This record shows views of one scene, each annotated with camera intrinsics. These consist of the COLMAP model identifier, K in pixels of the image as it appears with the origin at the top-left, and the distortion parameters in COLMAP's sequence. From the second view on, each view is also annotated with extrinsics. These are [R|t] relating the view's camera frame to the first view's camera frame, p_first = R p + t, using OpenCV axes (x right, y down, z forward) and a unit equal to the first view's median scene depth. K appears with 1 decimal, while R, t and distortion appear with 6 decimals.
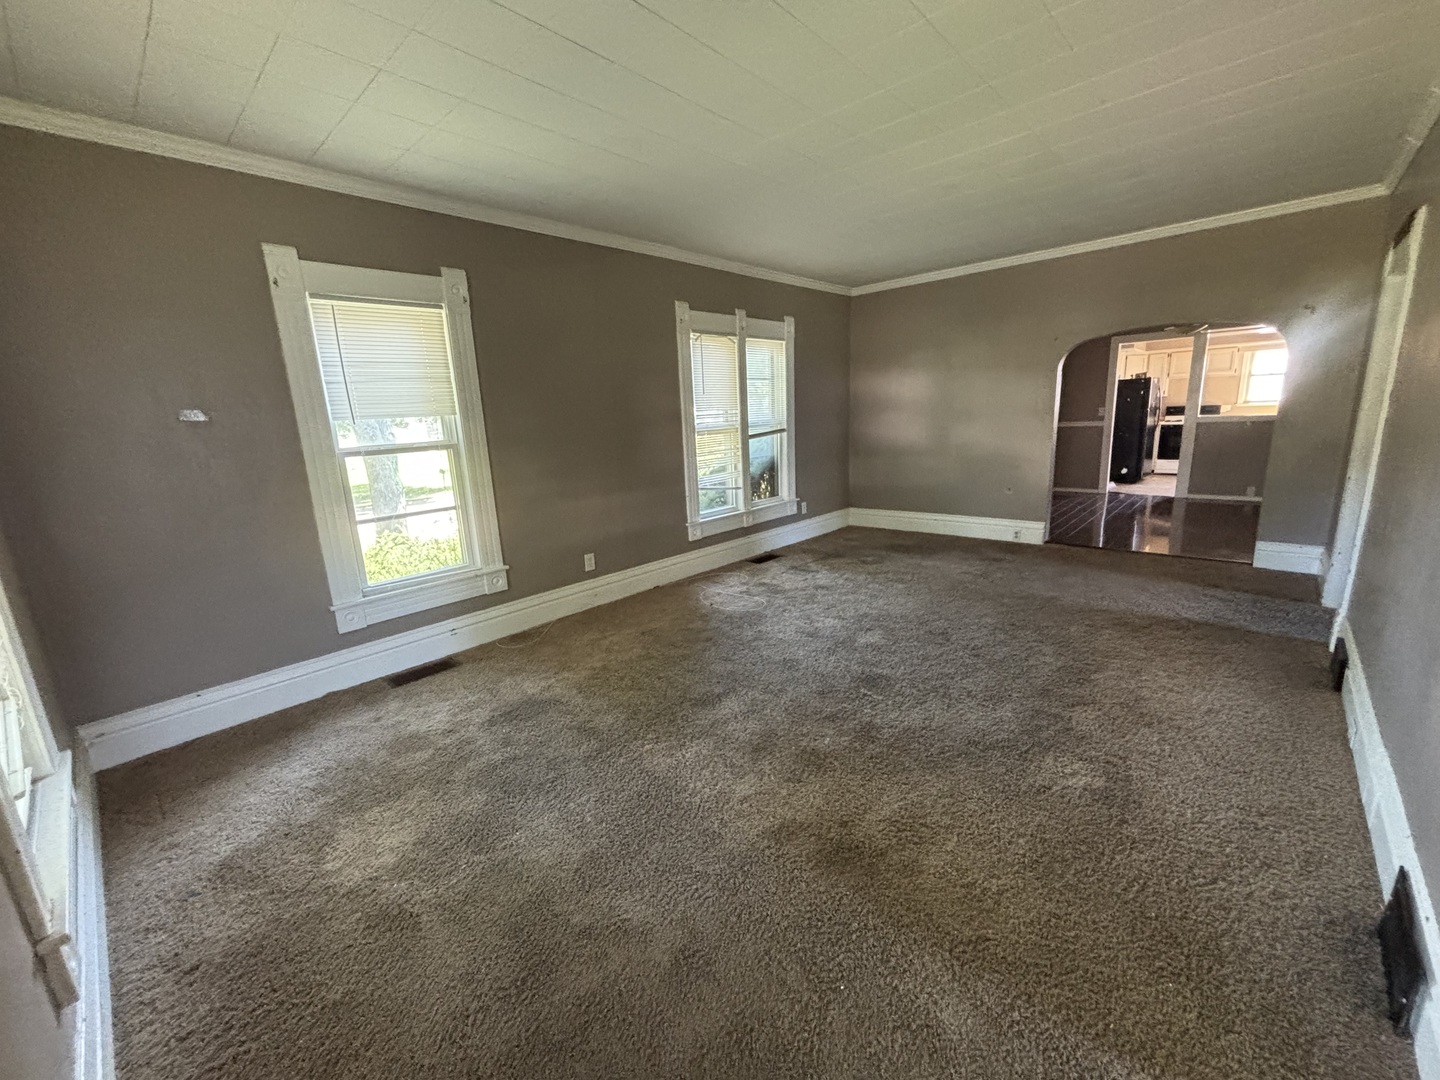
lens RADIAL K [[580.6, 0, 720.3], [0, 580.6, 540.5], [0, 0, 1]] dist [0.000745, -0.000056]
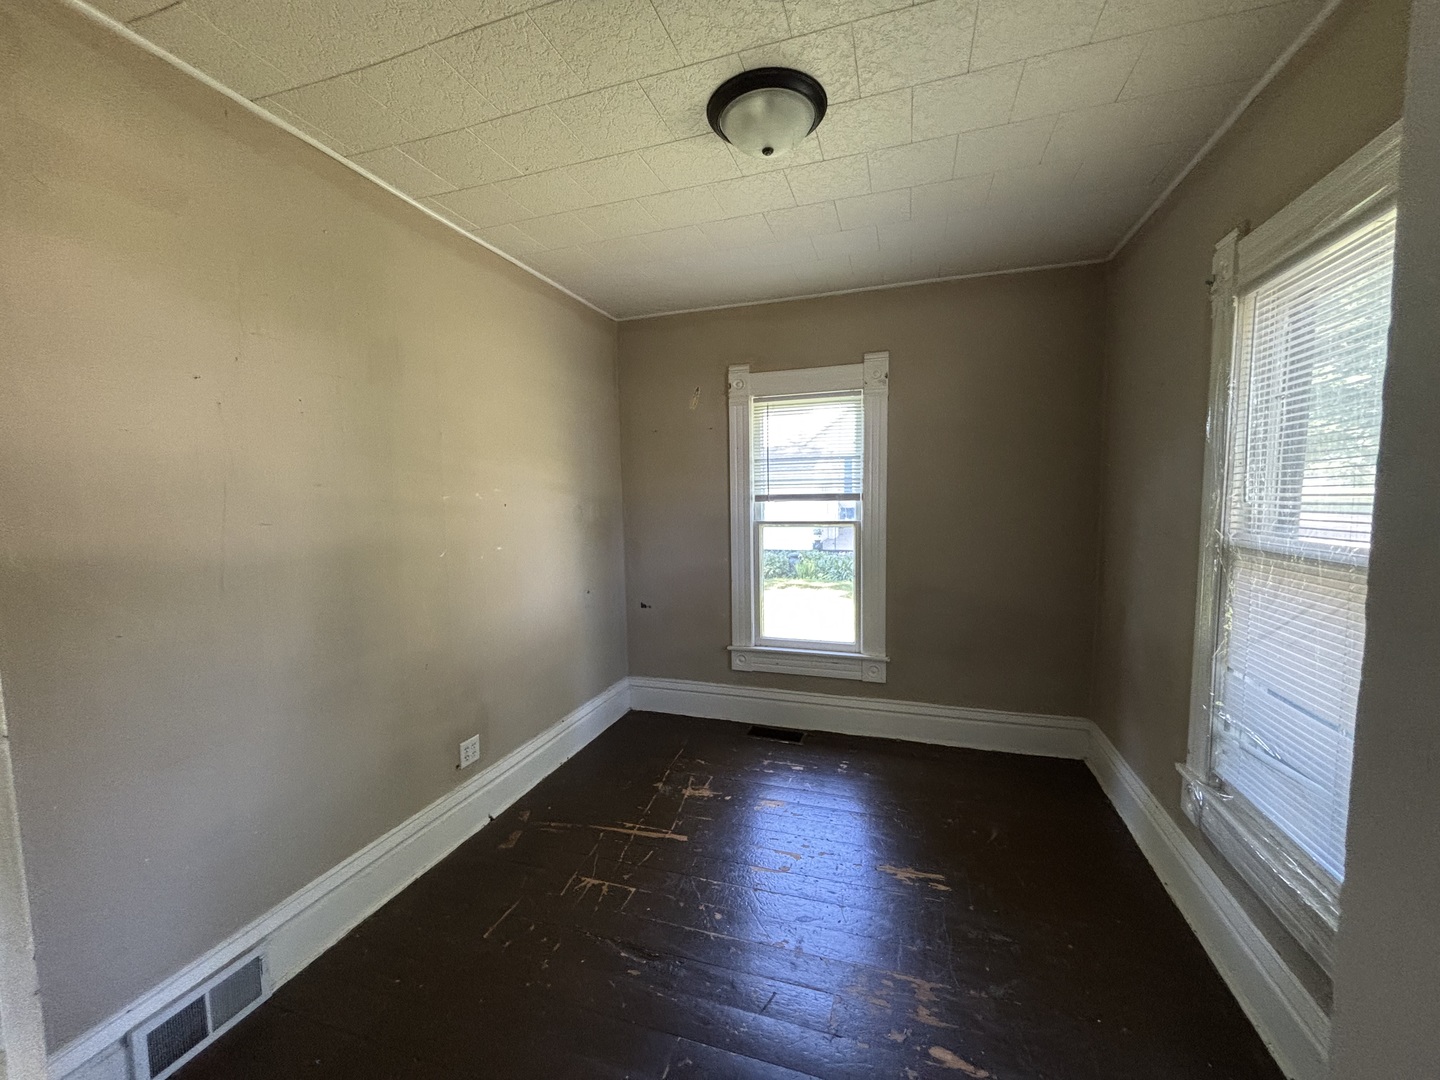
lens RADIAL K [[580.6, 0, 717.8], [0, 580.6, 540.5], [0, 0, 1]] dist [0.000745, -0.000056]
pose [[0.415956, 0.098120, -0.904076, 0.419388], [-0.208057, 0.978061, 0.010425, -0.115295], [0.885265, 0.183763, 0.427245, 0.432570]]
